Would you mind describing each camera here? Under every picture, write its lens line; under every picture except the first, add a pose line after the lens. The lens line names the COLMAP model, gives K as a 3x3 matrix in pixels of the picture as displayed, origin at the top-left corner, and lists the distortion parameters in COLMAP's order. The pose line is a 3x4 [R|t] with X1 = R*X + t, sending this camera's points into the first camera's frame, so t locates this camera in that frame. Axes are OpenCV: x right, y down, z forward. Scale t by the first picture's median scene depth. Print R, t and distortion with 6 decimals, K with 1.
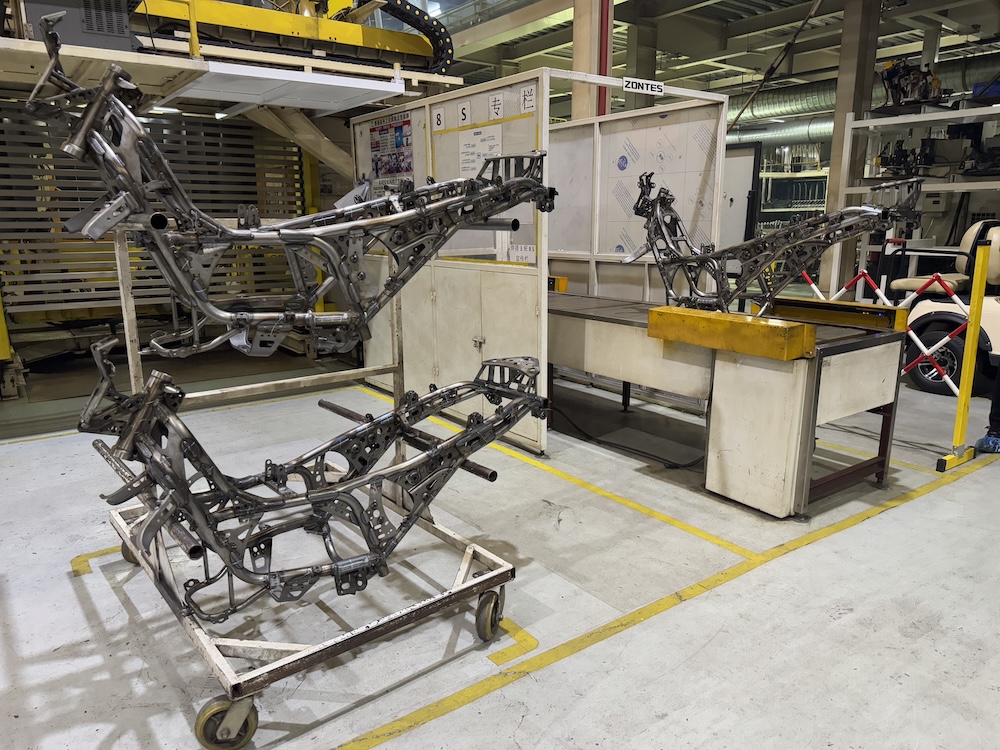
lens RADIAL K [[700.5, 0, 500.0], [0, 700.5, 375.0], [0, 0, 1]] dist [0.083378, -0.109829]
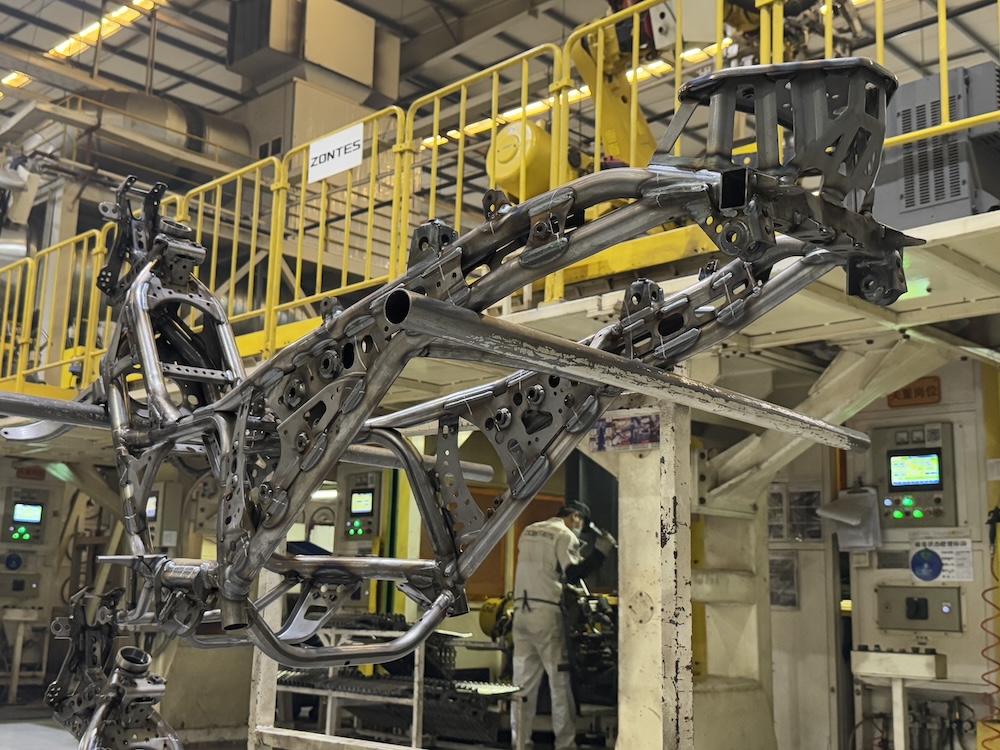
lens RADIAL K [[1162.5, 0, 500.0], [0, 1162.5, 375.0], [0, 0, 1]] dist [0.072662, -0.038639]
pose [[0.155598, -0.178233, -0.971608, 0.329509], [-0.240813, 0.947069, -0.212296, -0.048211], [0.958018, 0.267008, 0.104441, 0.596848]]
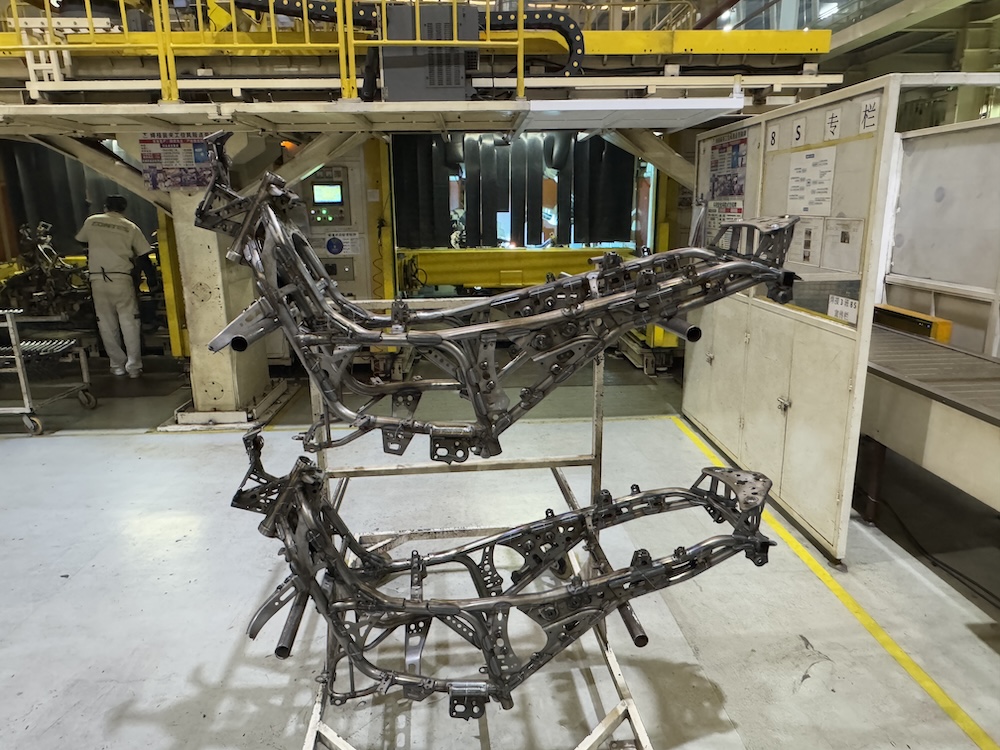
lens RADIAL K [[677.4, 0, 500.0], [0, 677.4, 375.0], [0, 0, 1]] dist [-0.003466, 0.004749]
pose [[0.829948, 0.128881, -0.542749, 0.147628], [-0.111357, 0.991640, 0.065193, -0.116817], [0.546614, 0.006332, 0.837361, 0.171048]]
